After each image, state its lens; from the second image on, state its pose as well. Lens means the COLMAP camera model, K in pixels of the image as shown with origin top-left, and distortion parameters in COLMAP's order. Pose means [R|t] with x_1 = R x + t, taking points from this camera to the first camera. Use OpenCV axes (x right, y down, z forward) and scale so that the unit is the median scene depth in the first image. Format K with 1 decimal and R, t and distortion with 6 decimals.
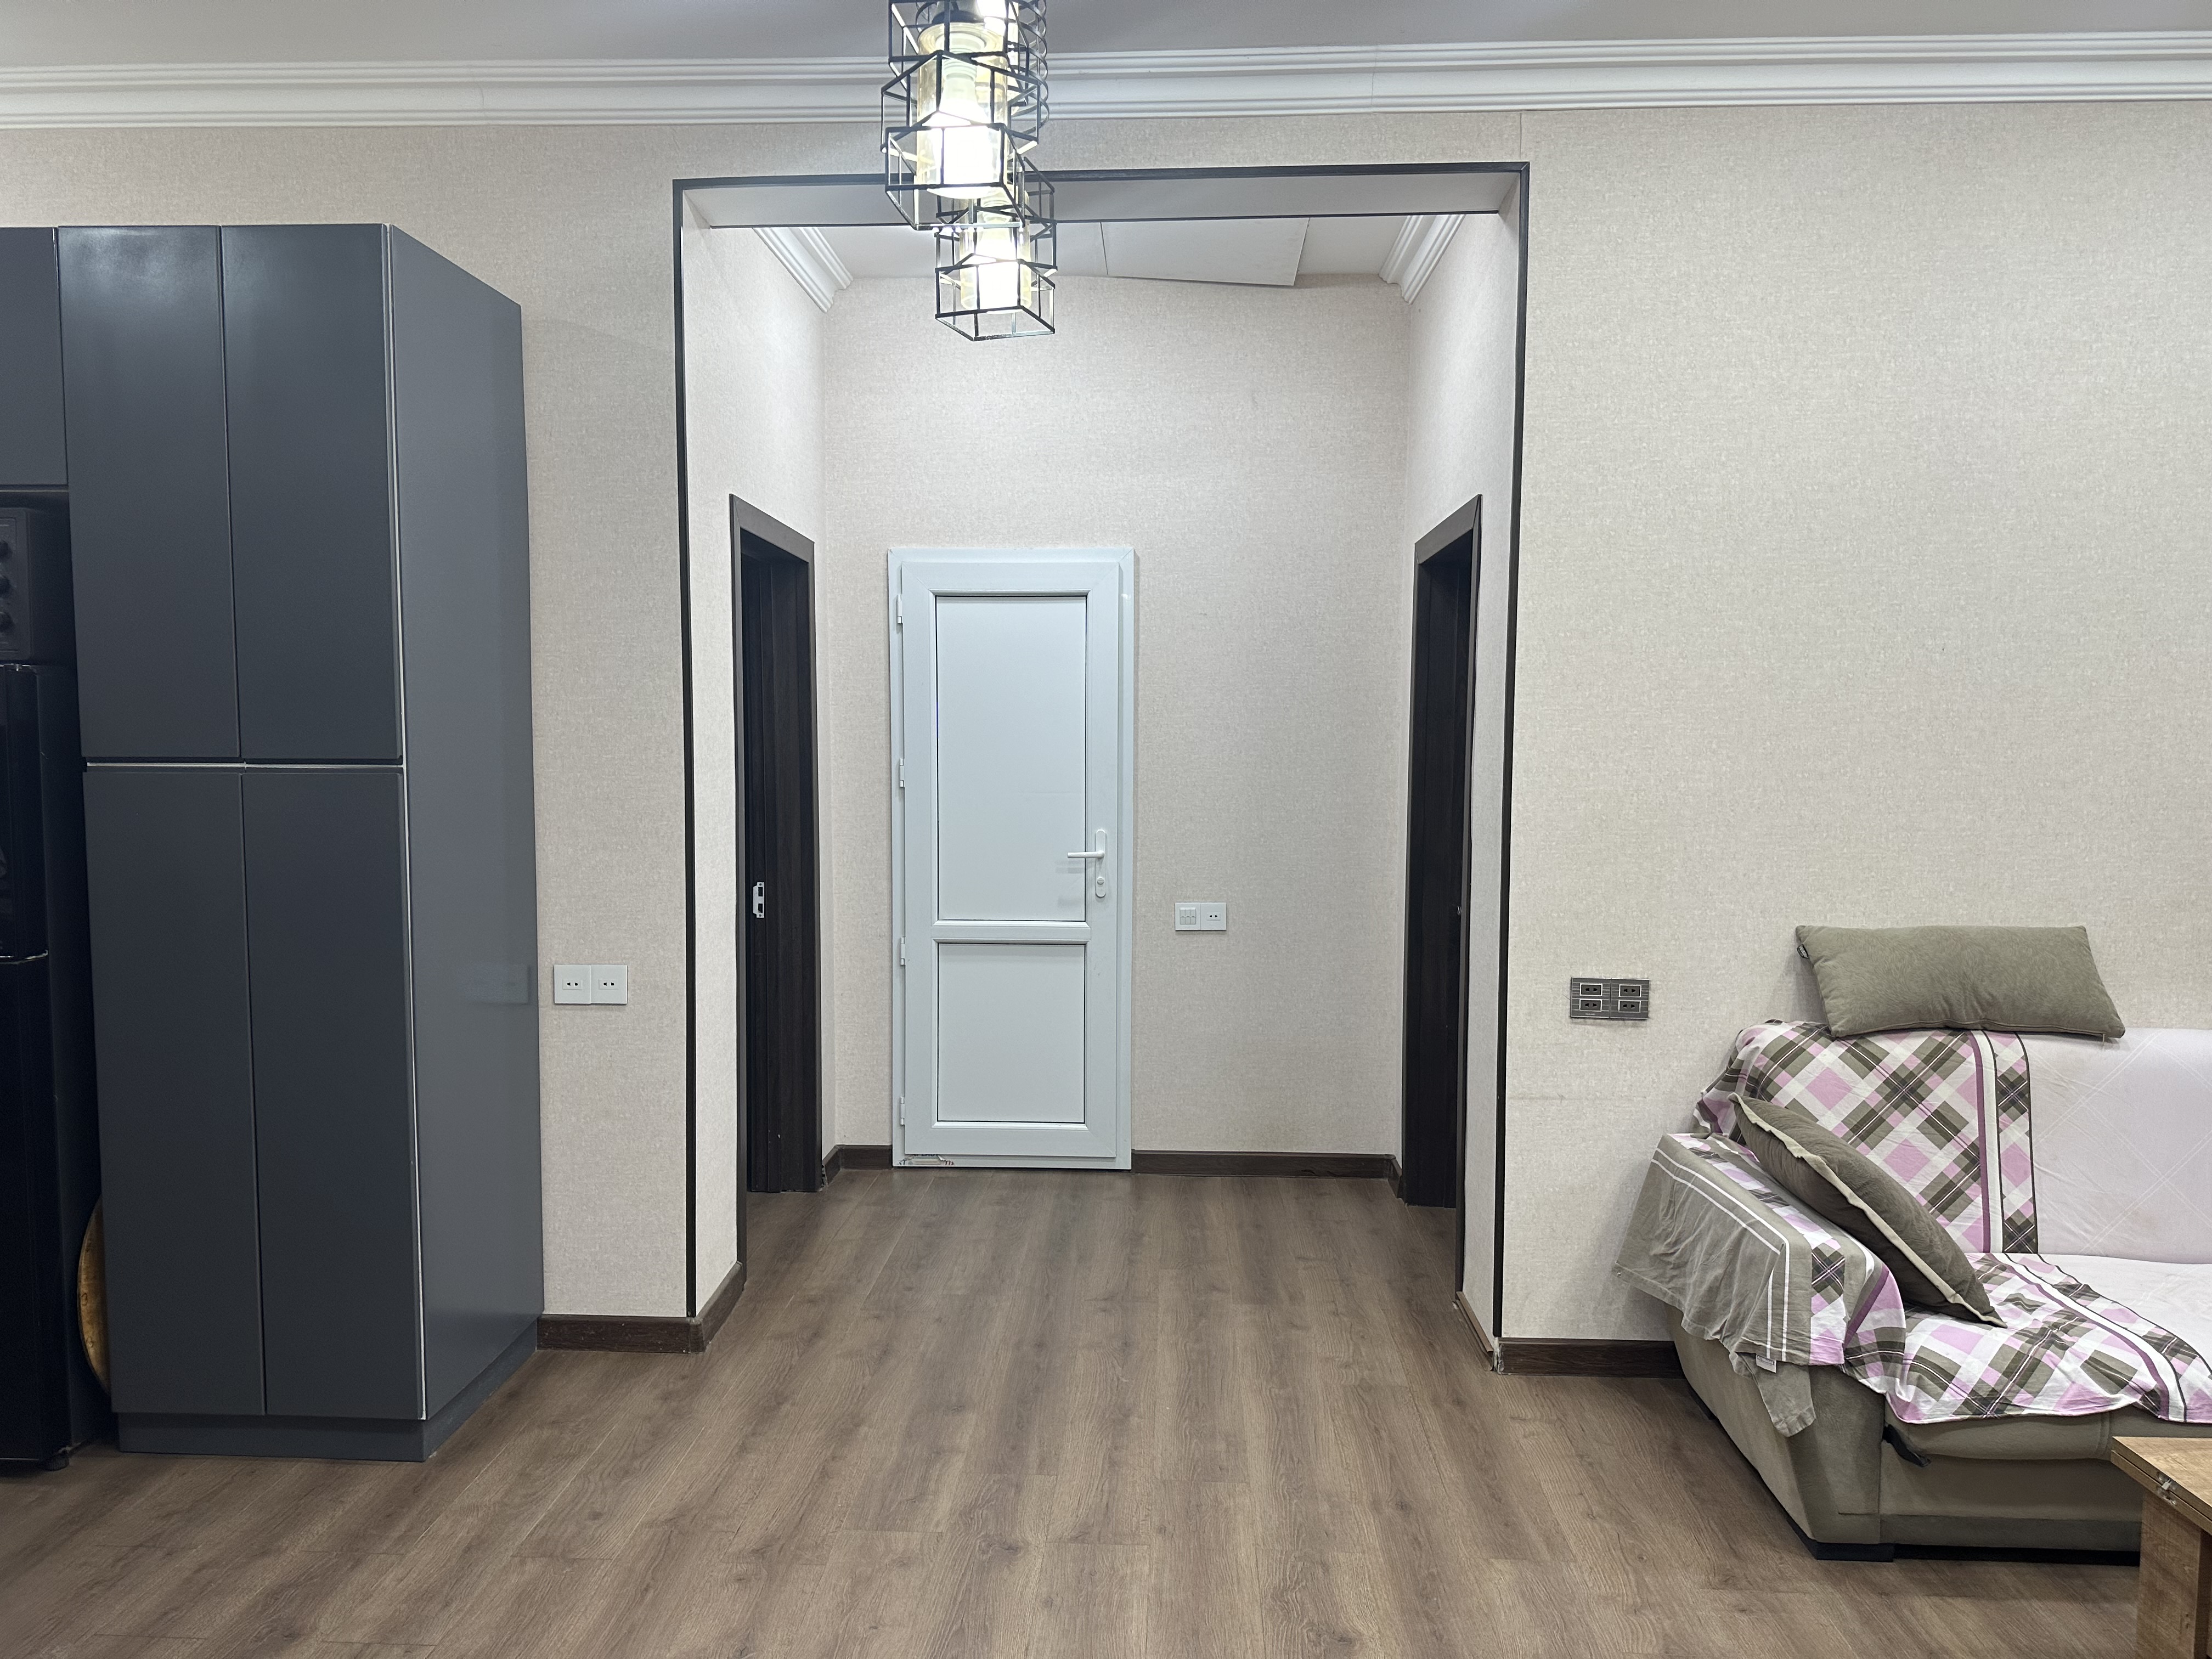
lens RADIAL K [[1548.9, 0, 1106.0], [0, 1548.9, 829.5], [0, 0, 1]] dist [0.003849, 0.001477]
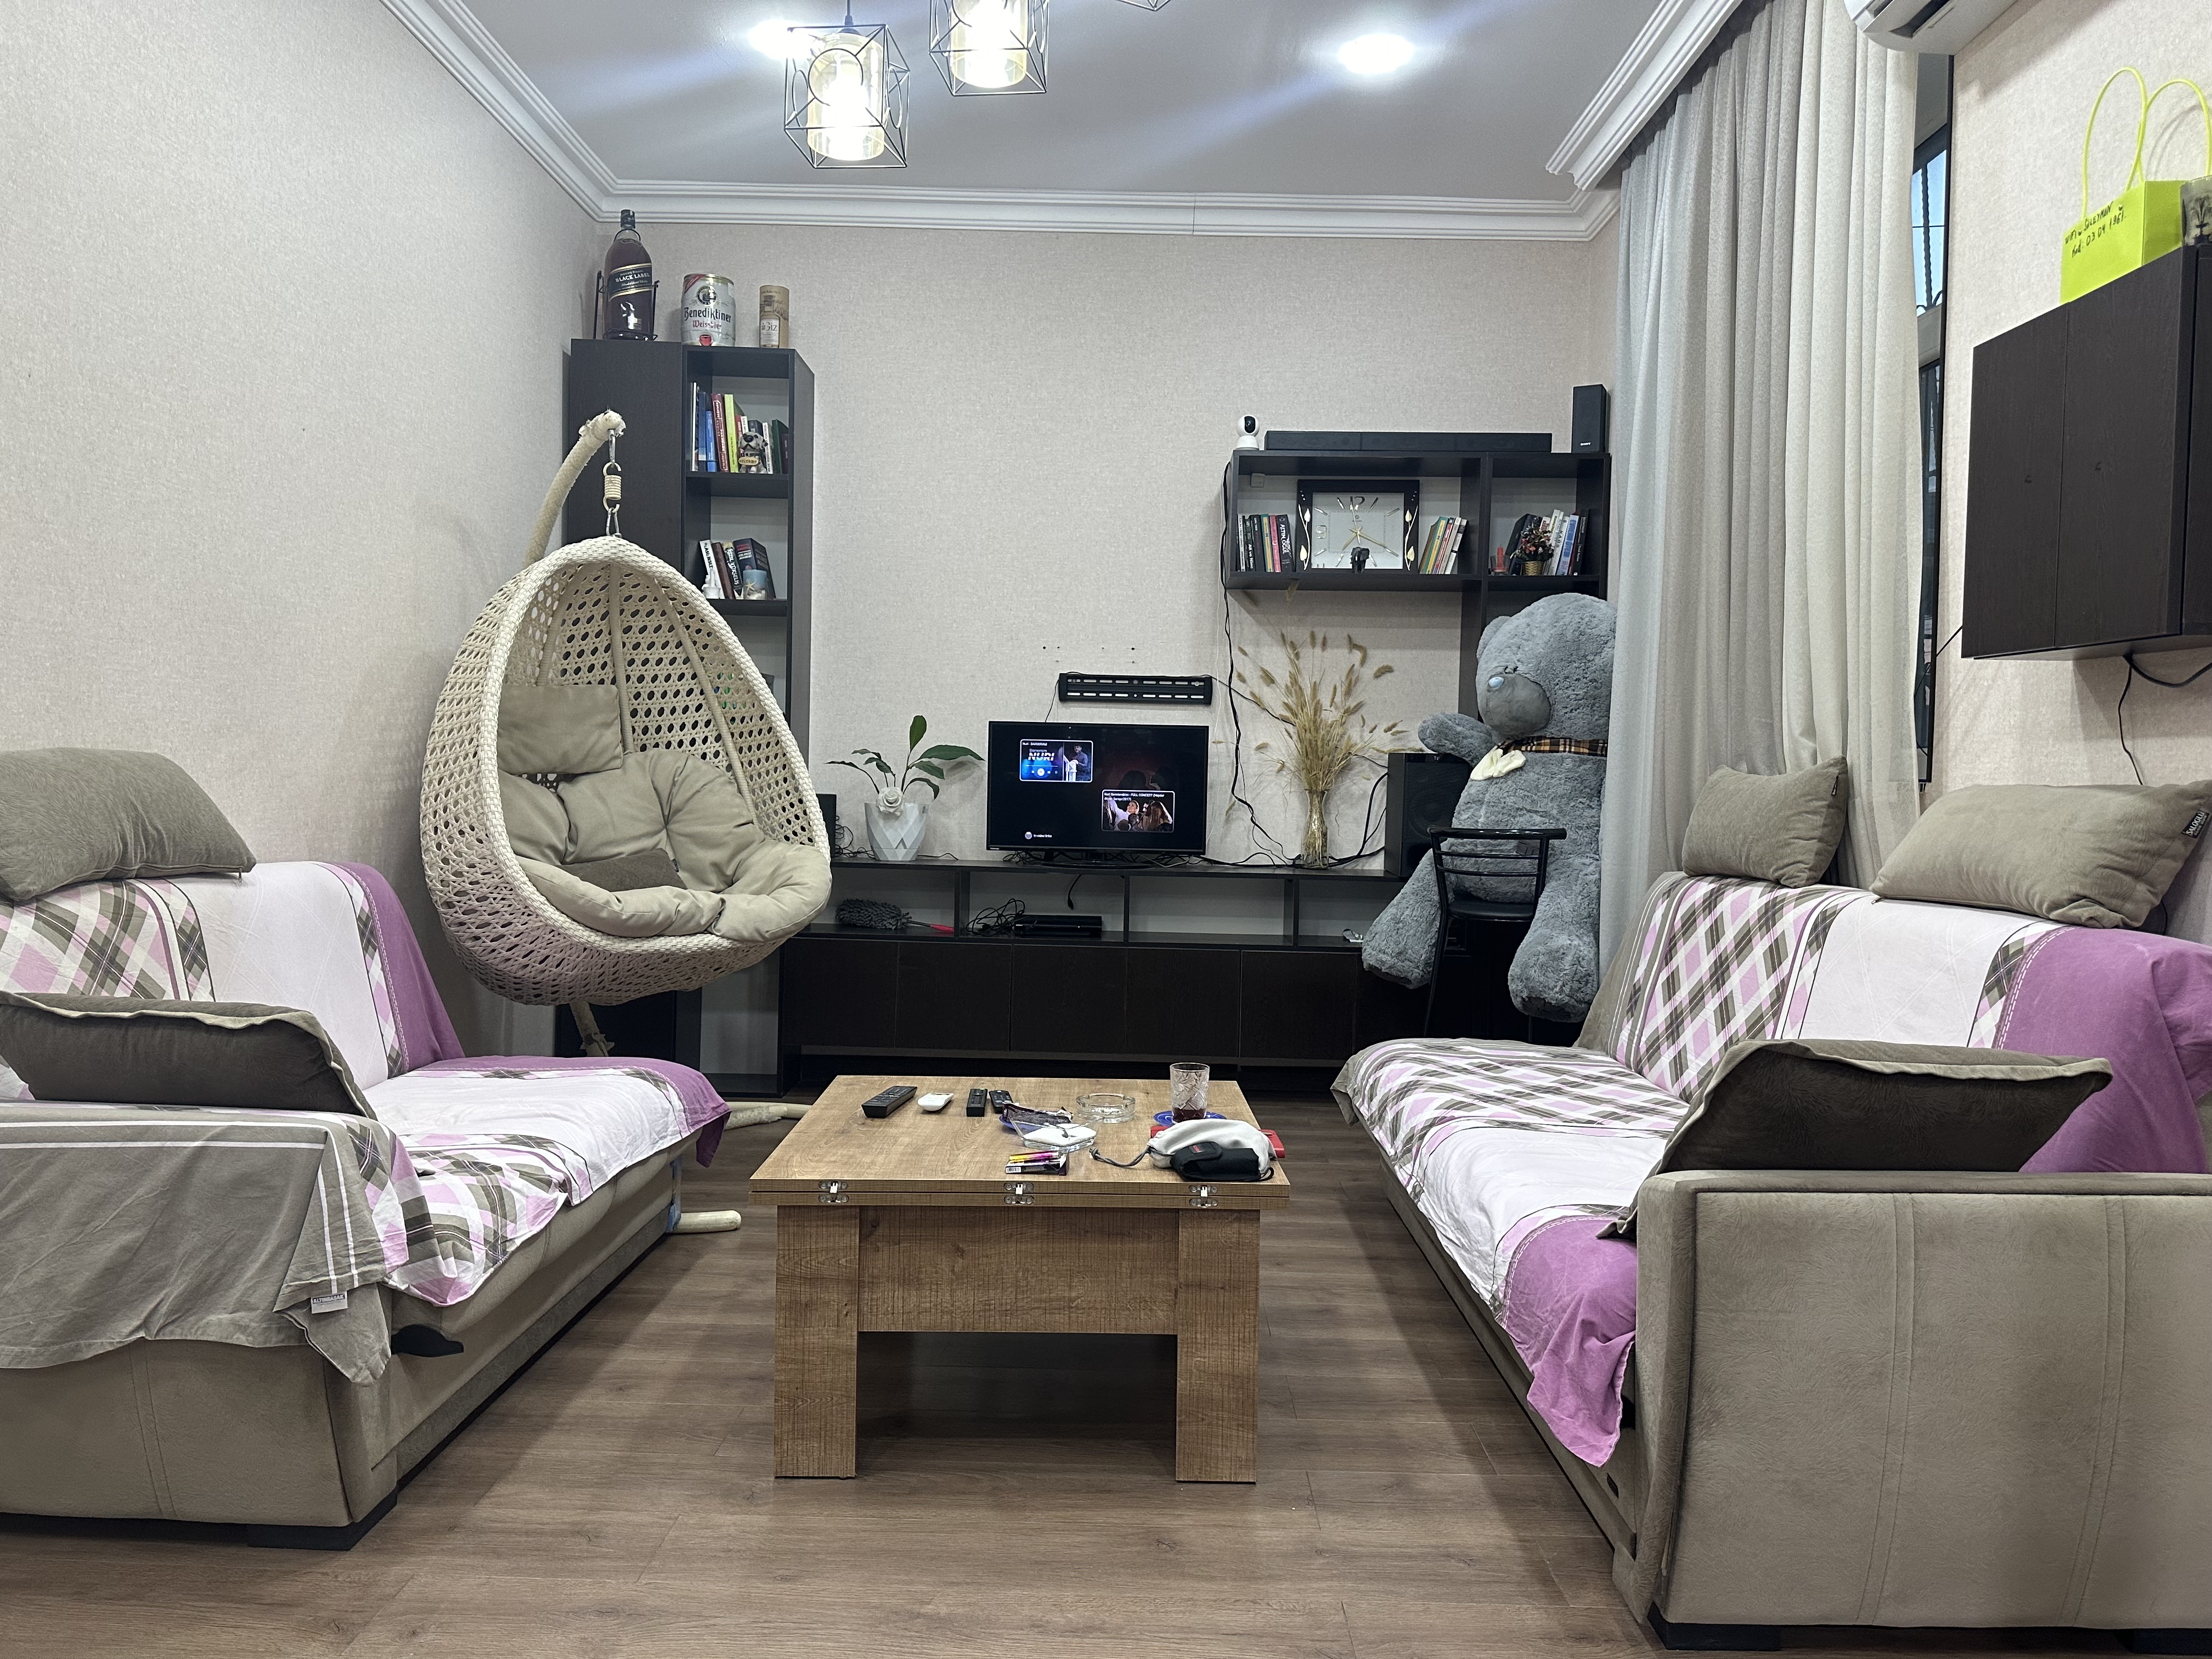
lens RADIAL K [[1583.5, 0, 1089.2], [0, 1583.5, 828.5], [0, 0, 1]] dist [0.002448, -0.000049]
pose [[-0.015953, -0.036699, 0.999199, -0.265481], [0.036641, 0.998634, 0.037264, 0.103217], [-0.999201, 0.037206, -0.014587, 0.593869]]
